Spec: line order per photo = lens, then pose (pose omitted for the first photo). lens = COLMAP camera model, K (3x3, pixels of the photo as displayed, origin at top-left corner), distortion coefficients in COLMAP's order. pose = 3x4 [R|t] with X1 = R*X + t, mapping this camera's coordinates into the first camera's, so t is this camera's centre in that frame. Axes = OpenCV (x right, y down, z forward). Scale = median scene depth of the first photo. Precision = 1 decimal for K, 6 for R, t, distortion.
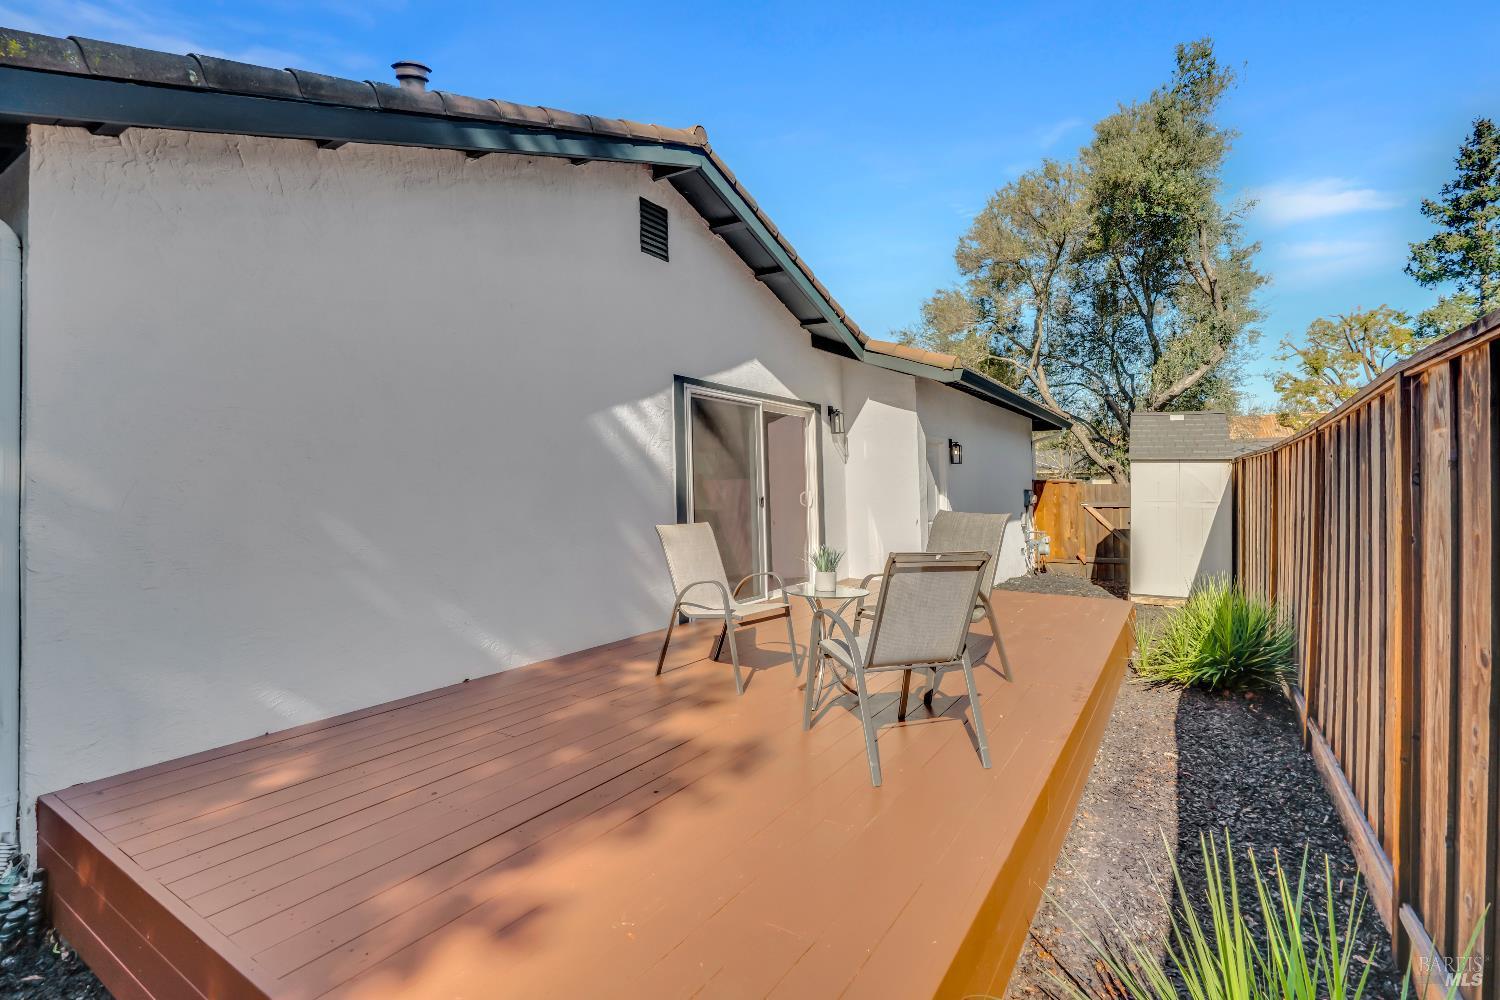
lens RADIAL K [[705.3, 0, 762.6], [0, 705.3, 495.0], [0, 0, 1]] dist [-0.027005, 0.003455]
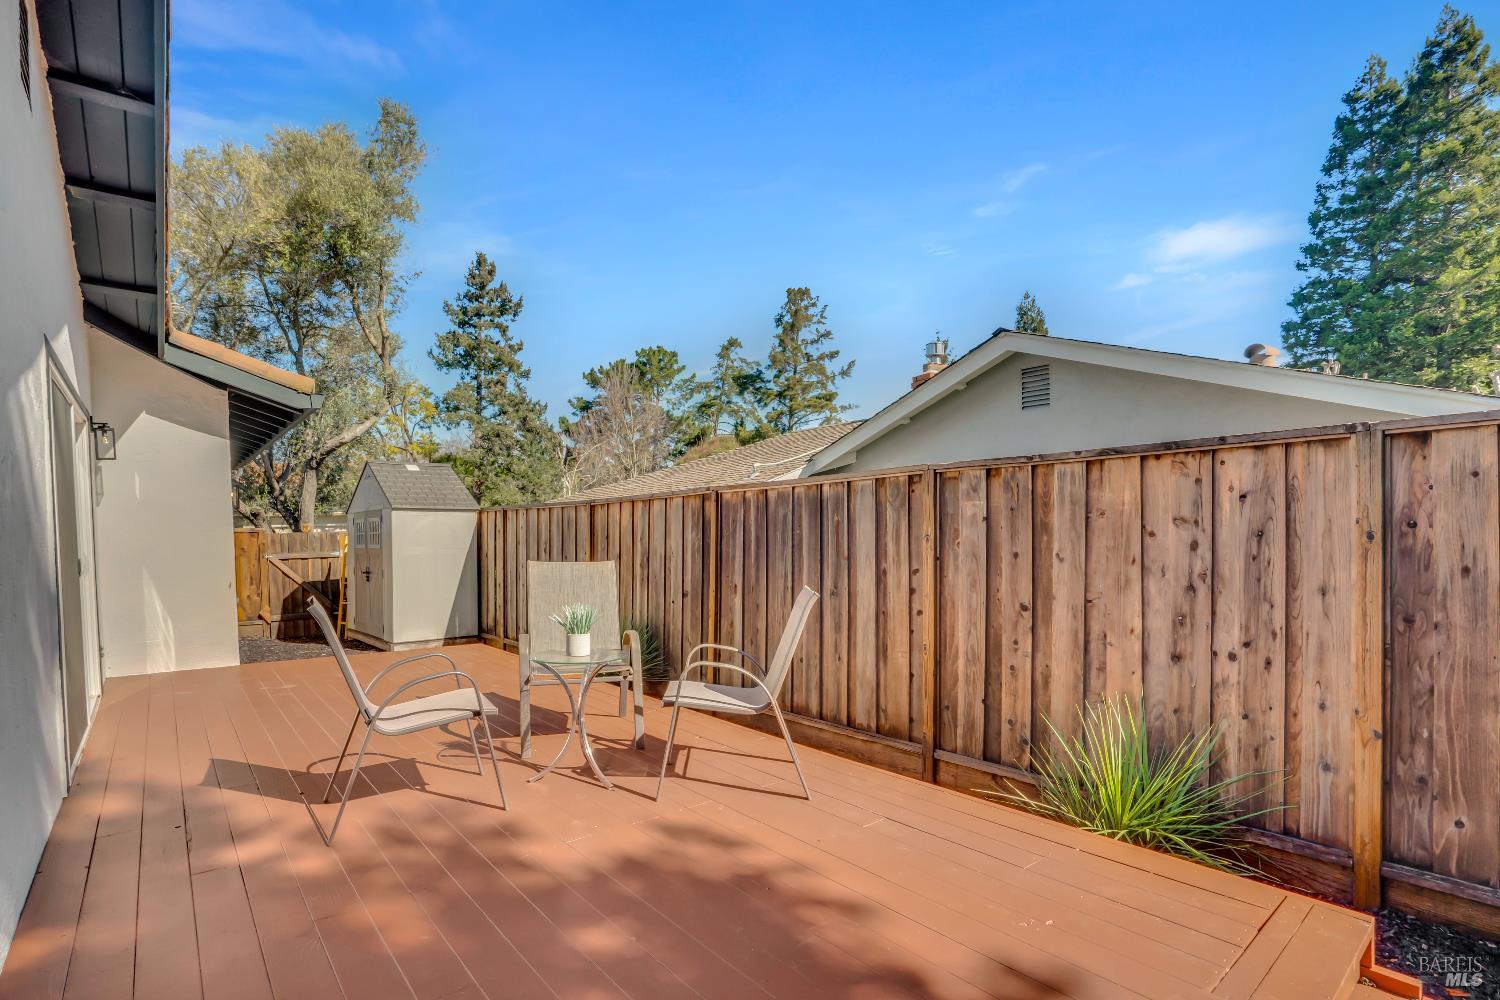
lens RADIAL K [[715.8, 0, 752.6], [0, 715.8, 531.1], [0, 0, 1]] dist [-0.011906, 0.001101]
pose [[0.356474, -0.009559, 0.934256, -0.160236], [0.025033, 0.999686, 0.000677, -0.003444], [-0.933970, 0.023146, 0.356601, 0.112108]]
